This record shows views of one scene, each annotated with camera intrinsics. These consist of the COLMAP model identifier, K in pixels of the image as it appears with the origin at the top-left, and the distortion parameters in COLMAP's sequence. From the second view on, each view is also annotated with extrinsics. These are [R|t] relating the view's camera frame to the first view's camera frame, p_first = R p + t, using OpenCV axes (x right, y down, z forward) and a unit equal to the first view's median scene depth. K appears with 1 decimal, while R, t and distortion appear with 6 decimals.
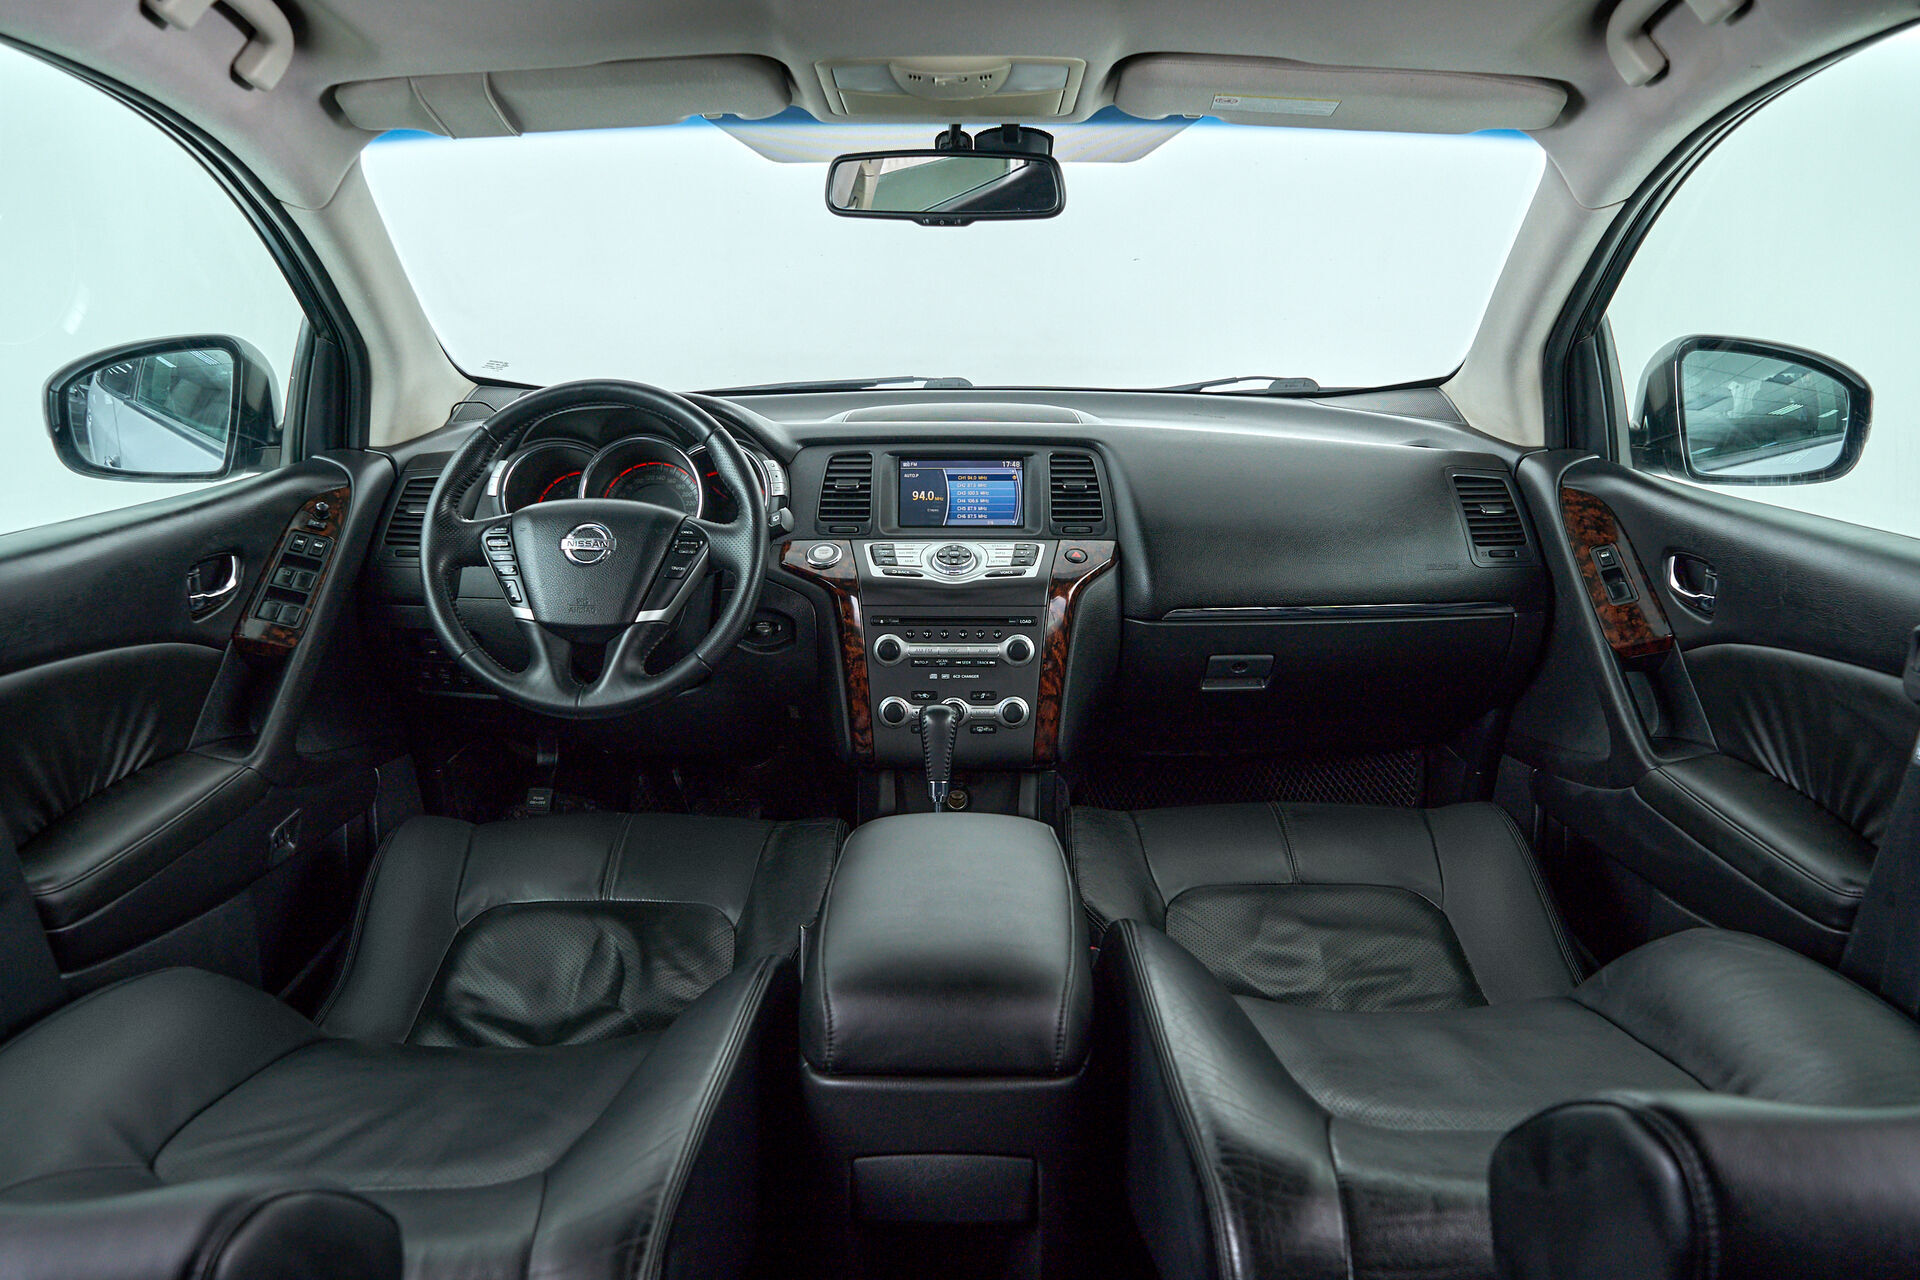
lens RADIAL K [[1606.2, 0, 953.1], [0, 1606.2, 624.2], [0, 0, 1]] dist [0.007435, 0.004978]
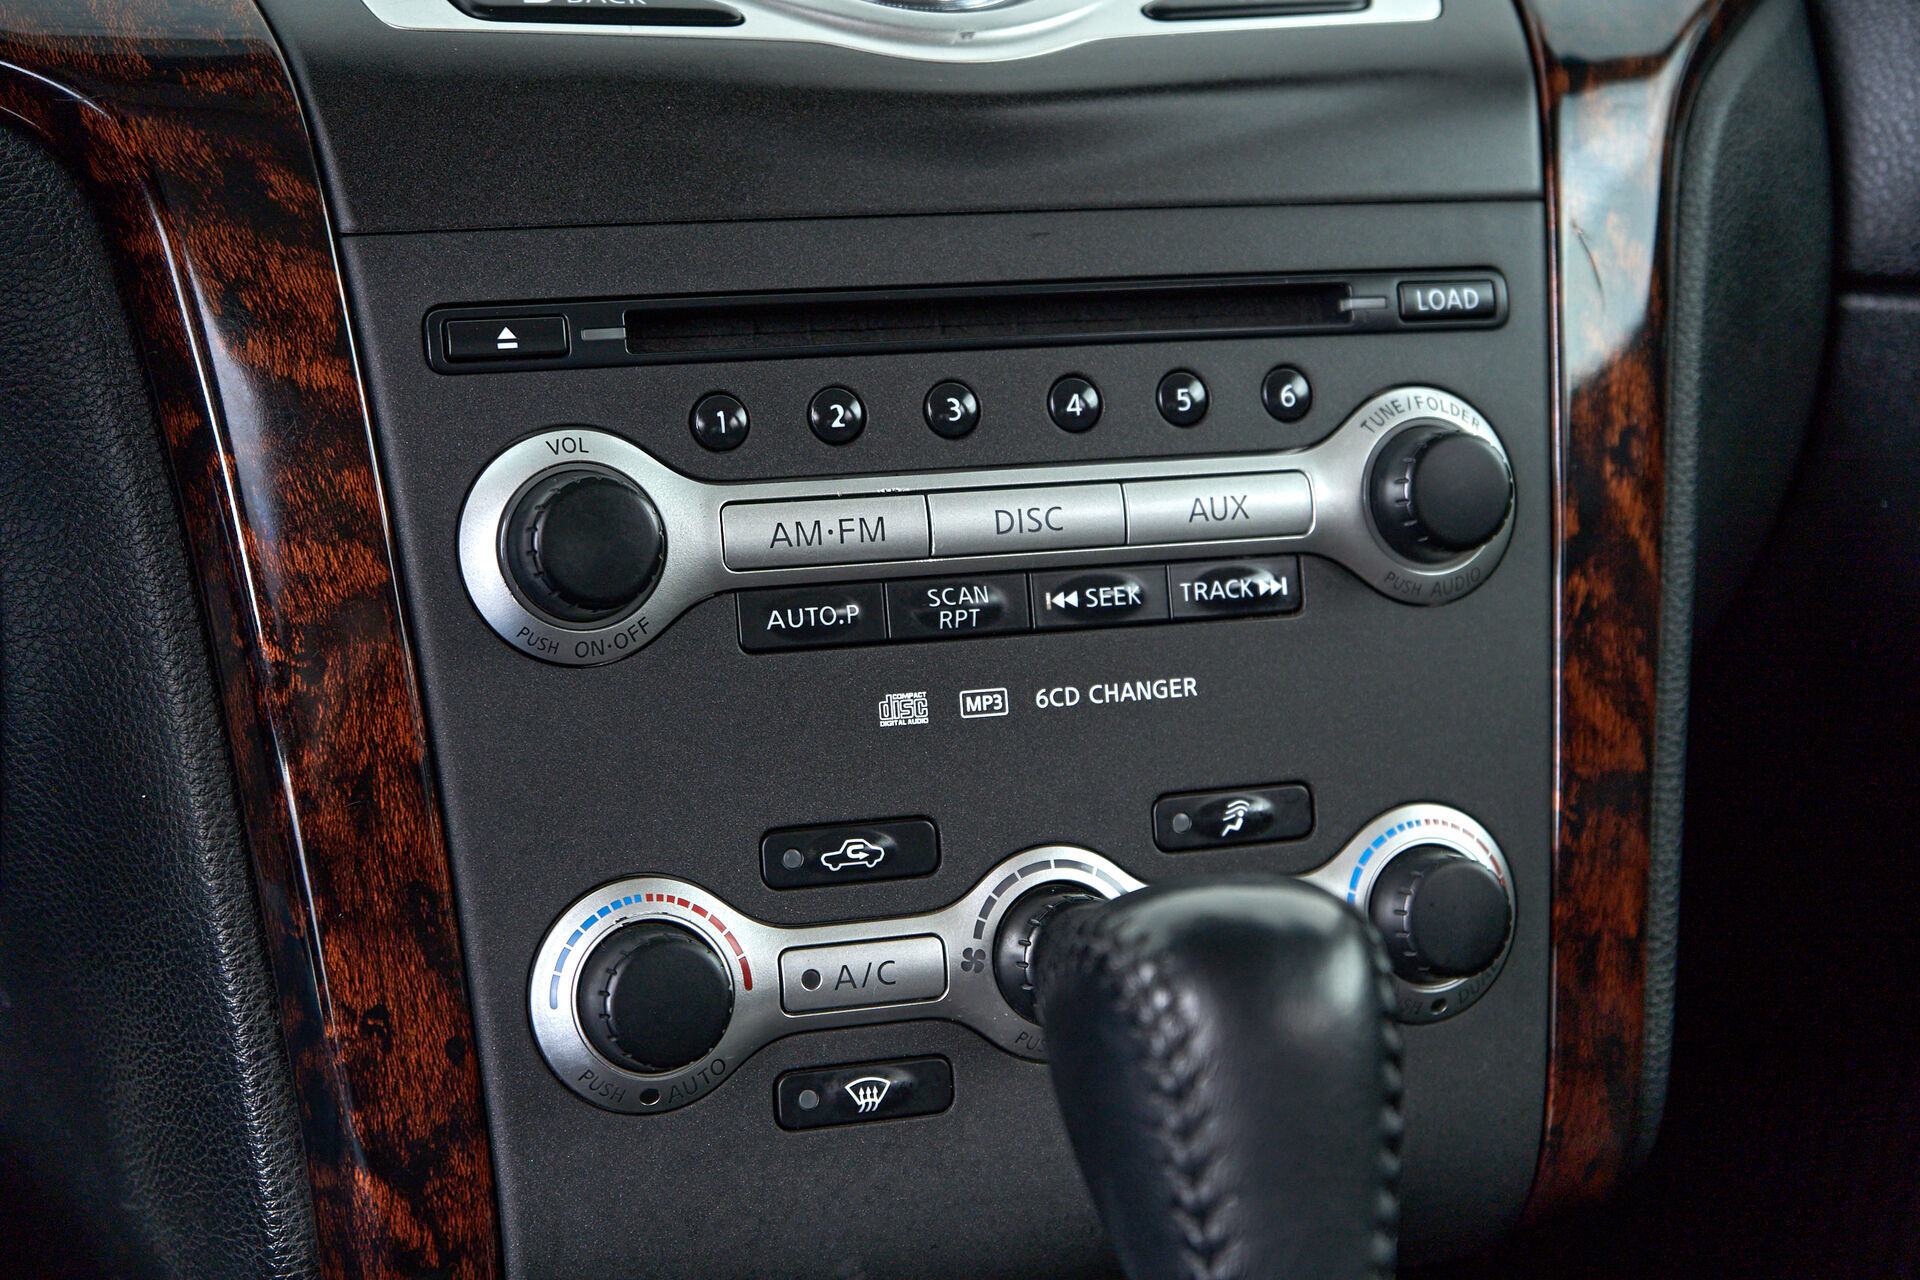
lens RADIAL K [[3622.5, 0, 960.0], [0, 3622.5, 640.0], [0, 0, 1]] dist [0.074768, 0.183969]
pose [[0.934027, -0.070112, 0.350253, -0.116274], [0.083531, 0.996232, -0.023332, 0.033585], [-0.347297, 0.051050, 0.936364, 0.687644]]
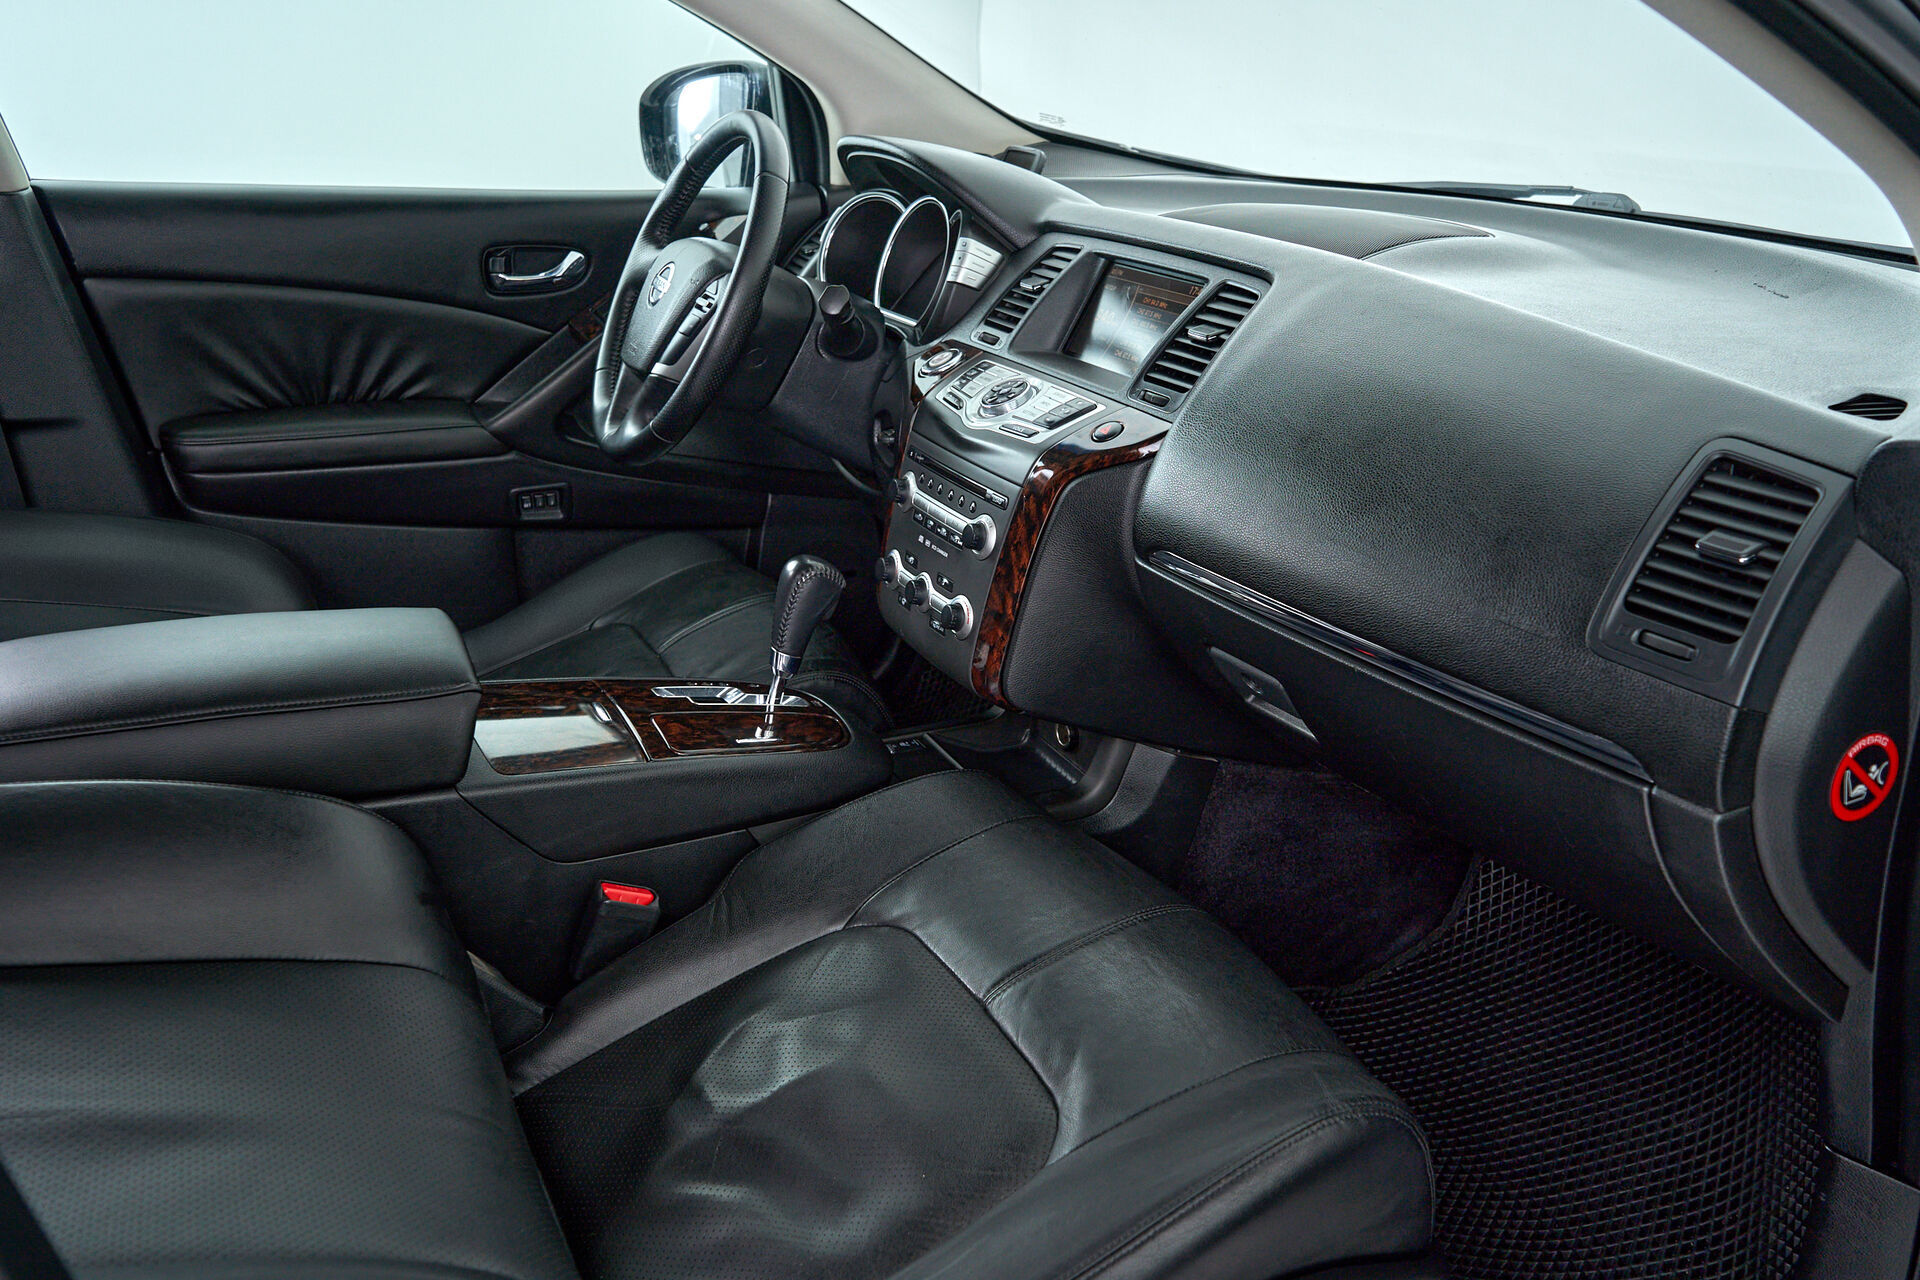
lens RADIAL K [[1606.2, 0, 953.1], [0, 1606.2, 624.2], [0, 0, 1]] dist [0.007435, 0.004978]
pose [[0.443903, 0.313388, -0.839487, 0.633337], [-0.227140, 0.945604, 0.232895, -0.108003], [0.866809, 0.087298, 0.490940, 0.631653]]
